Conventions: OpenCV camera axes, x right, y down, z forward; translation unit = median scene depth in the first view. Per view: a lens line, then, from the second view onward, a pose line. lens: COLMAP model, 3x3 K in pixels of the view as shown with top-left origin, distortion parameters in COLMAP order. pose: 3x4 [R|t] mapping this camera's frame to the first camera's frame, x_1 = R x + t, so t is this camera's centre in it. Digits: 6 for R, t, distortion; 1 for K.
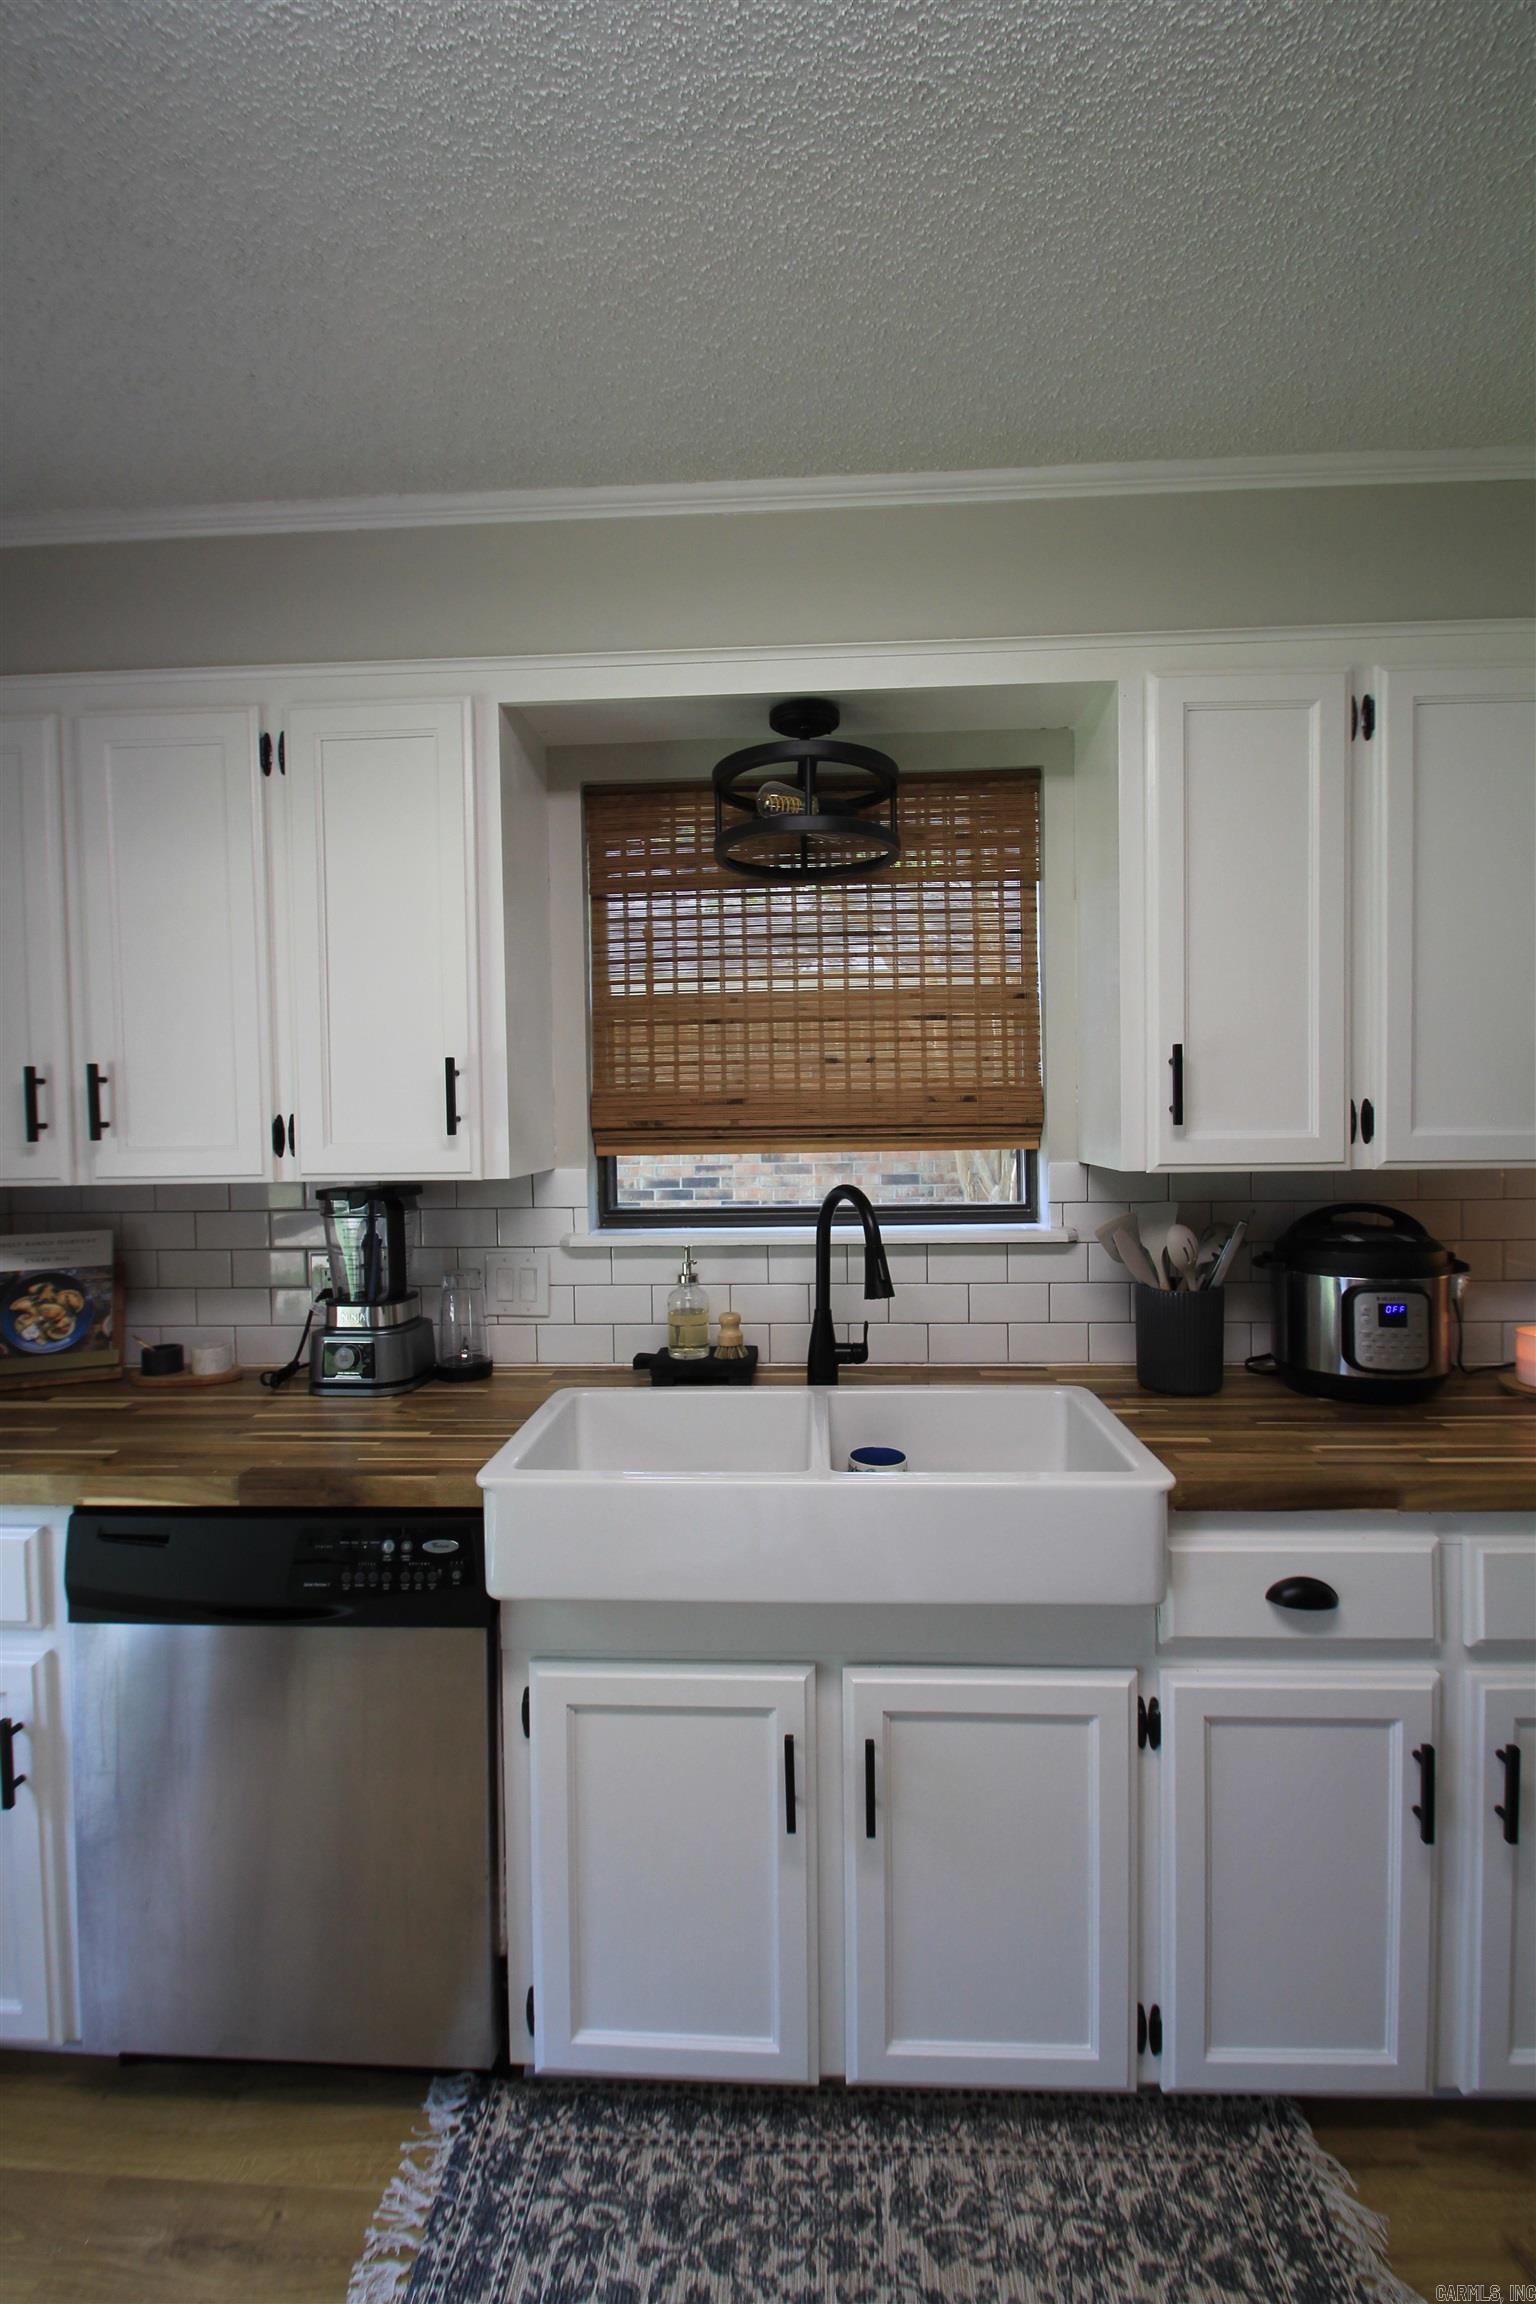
lens RADIAL K [[1070.3, 0, 768.3], [0, 1070.3, 1134.6], [0, 0, 1]] dist [0.015290, -0.016414]
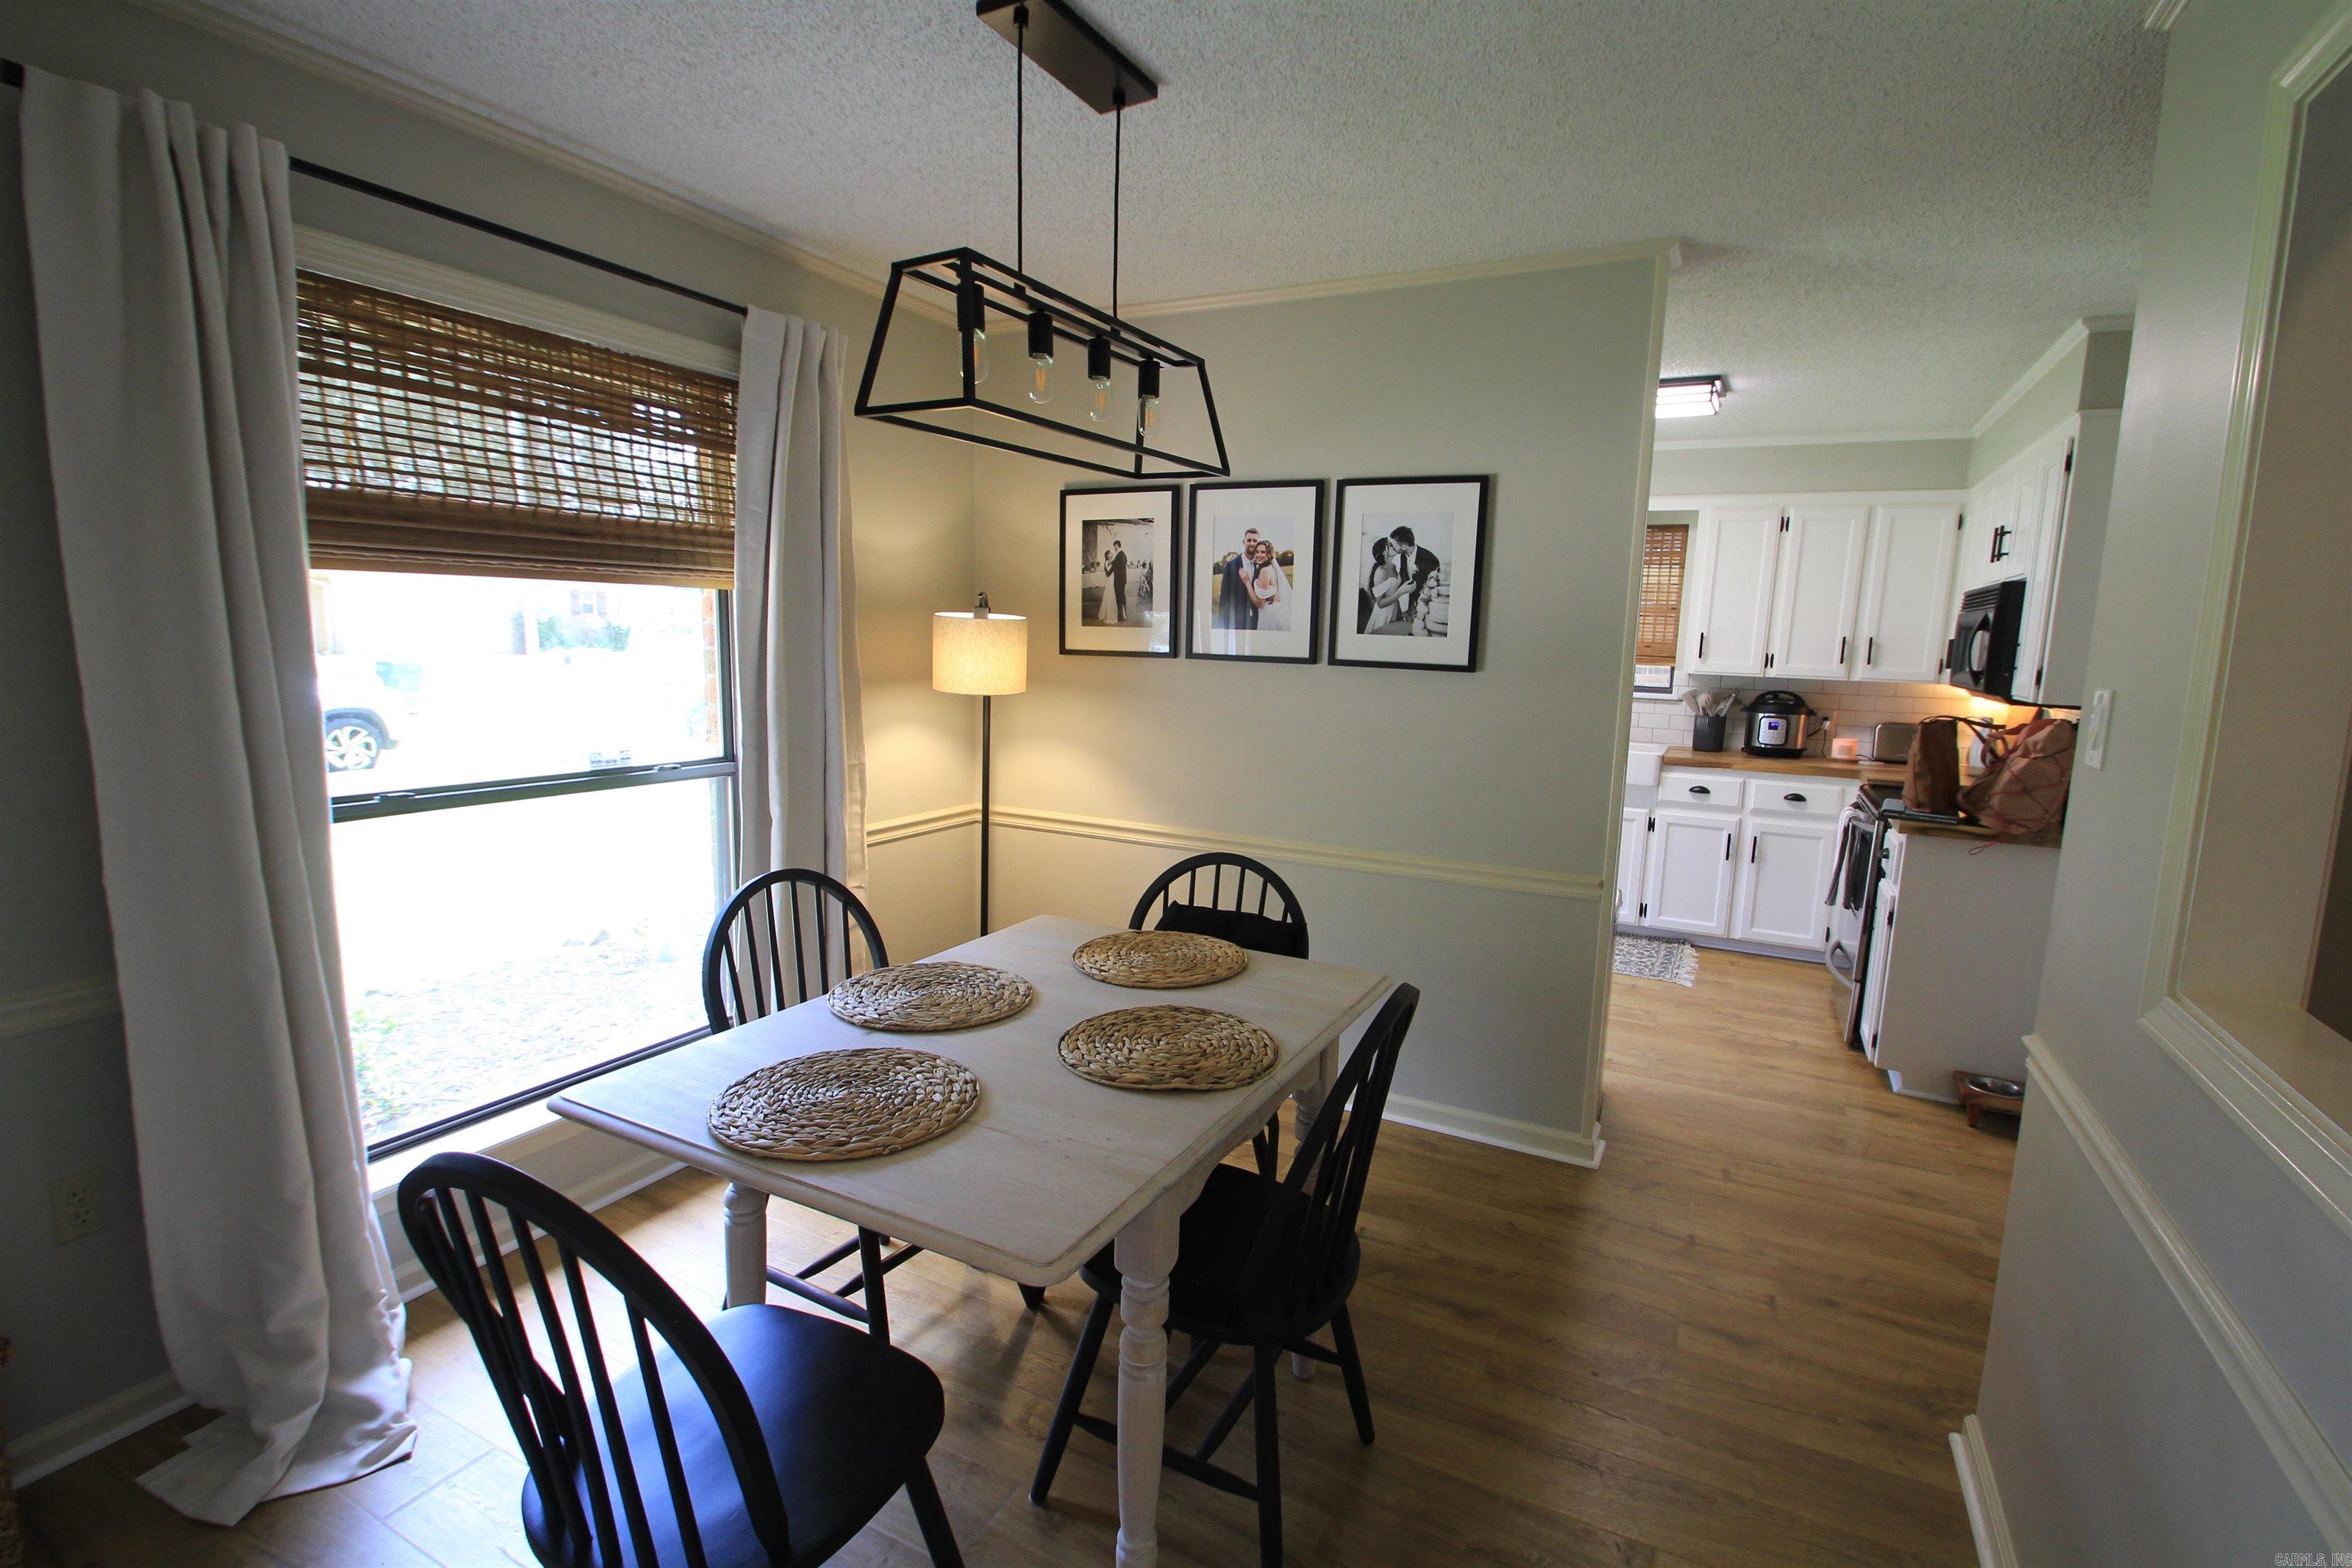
lens RADIAL K [[1092.6, 0, 1204.2], [0, 1092.6, 791.5], [0, 0, 1]] dist [0.015290, -0.016414]
pose [[0.914108, 0.105193, -0.391589, 0.330525], [-0.057464, 0.989622, 0.131702, 0.035504], [0.401379, -0.097888, 0.910666, -2.372248]]
